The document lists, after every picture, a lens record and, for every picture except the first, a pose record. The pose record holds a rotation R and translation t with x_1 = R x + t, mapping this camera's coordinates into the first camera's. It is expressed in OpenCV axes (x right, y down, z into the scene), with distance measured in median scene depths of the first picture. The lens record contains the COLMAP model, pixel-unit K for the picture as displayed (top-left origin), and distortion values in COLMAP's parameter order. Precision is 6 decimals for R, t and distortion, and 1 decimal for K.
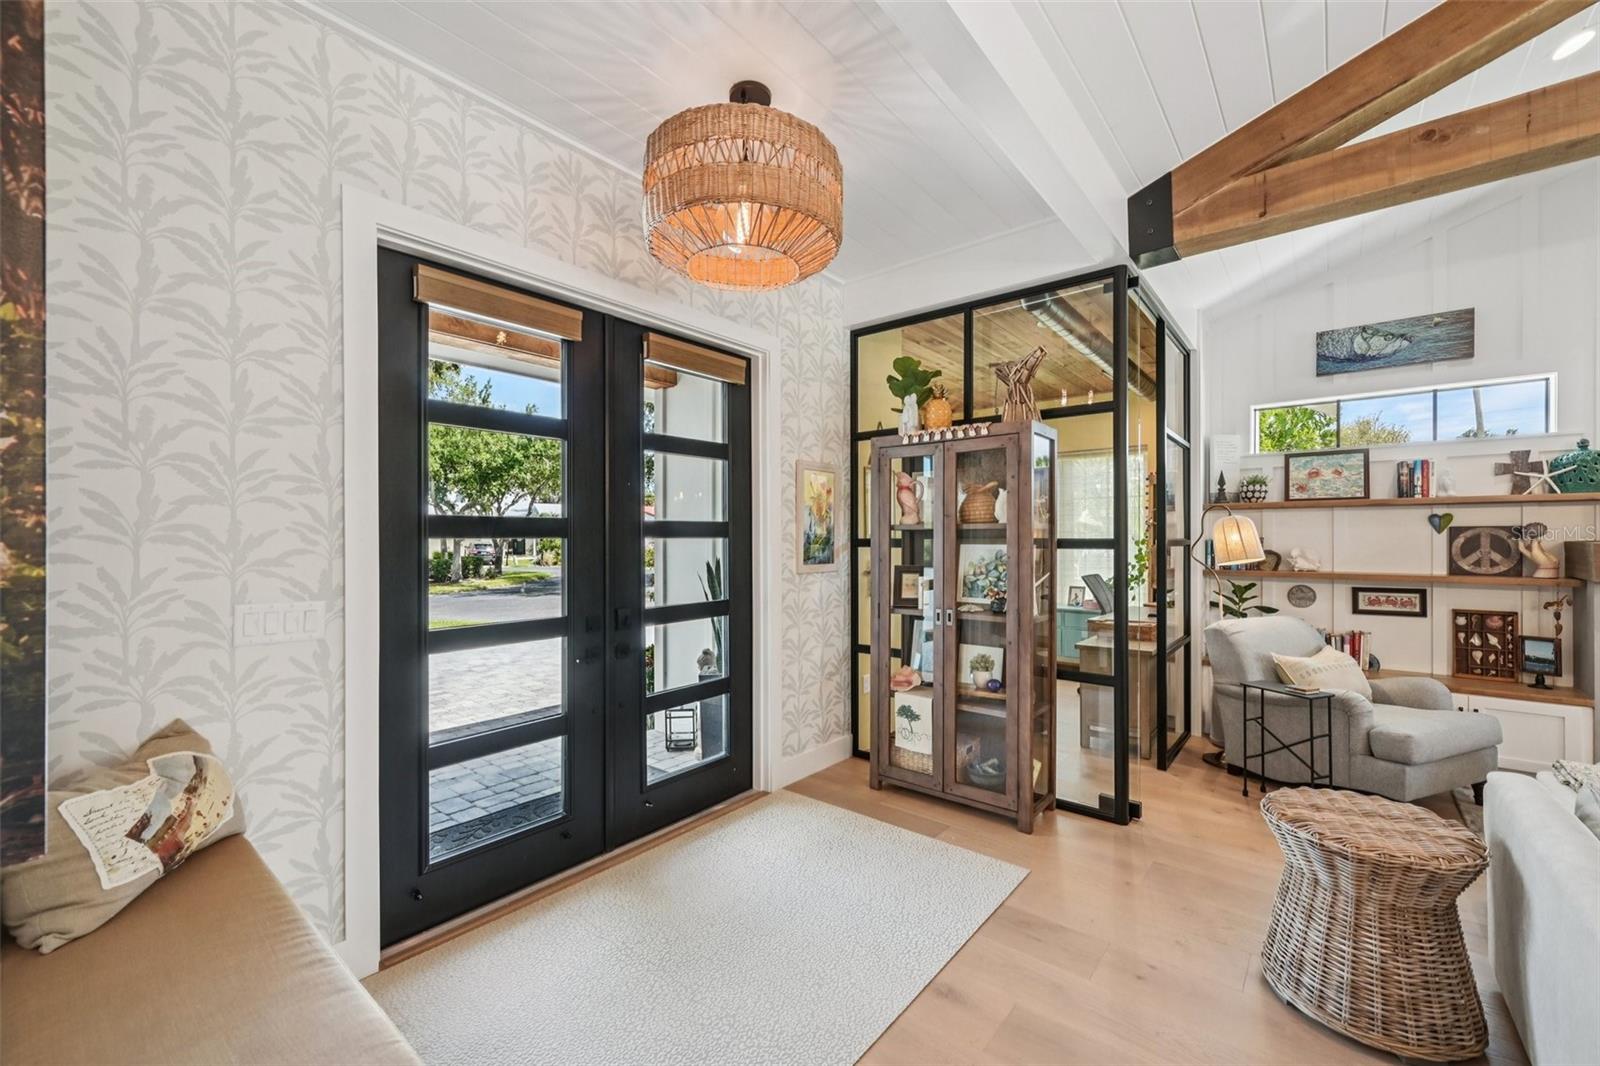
lens RADIAL K [[638.7, 0, 804.1], [0, 638.7, 538.0], [0, 0, 1]] dist [0.000778, 0.000107]
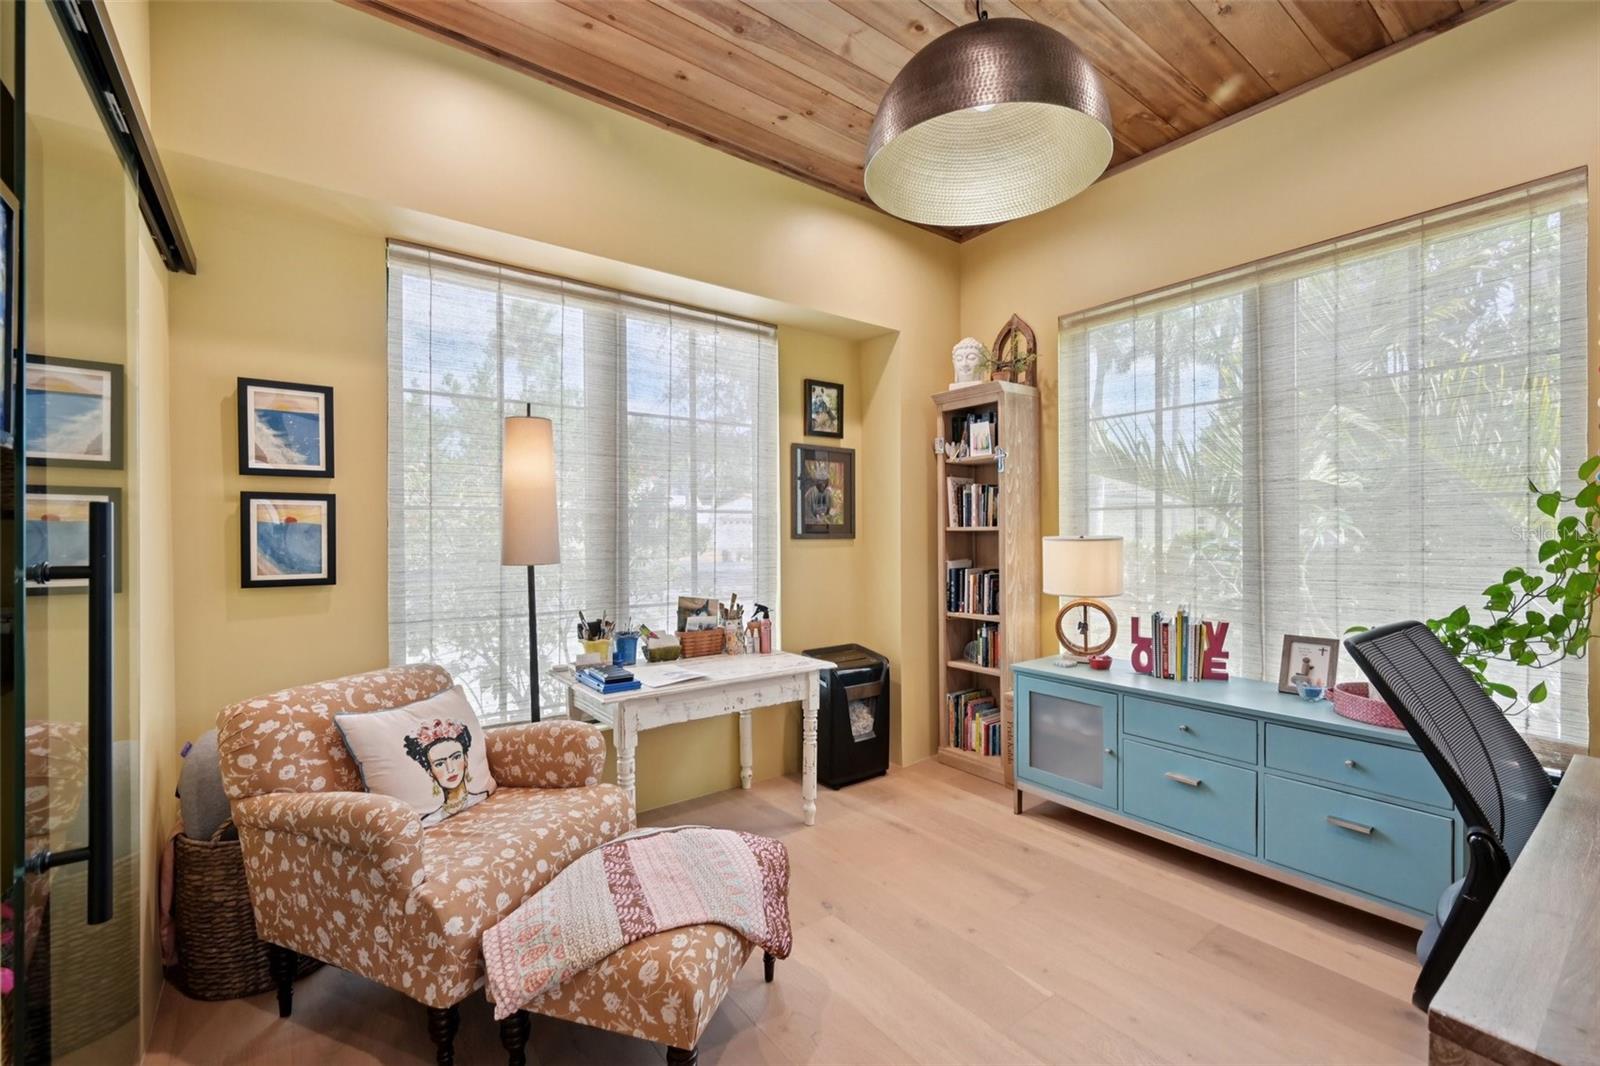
lens RADIAL K [[669.3, 0, 798.7], [0, 669.3, 528.7], [0, 0, 1]] dist [0.000036, 0.000014]
pose [[0.971624, -0.002577, -0.236516, 0.254711], [0.002875, 0.999995, 0.000912, 0.018141], [0.236512, -0.001566, 0.971627, 0.607003]]
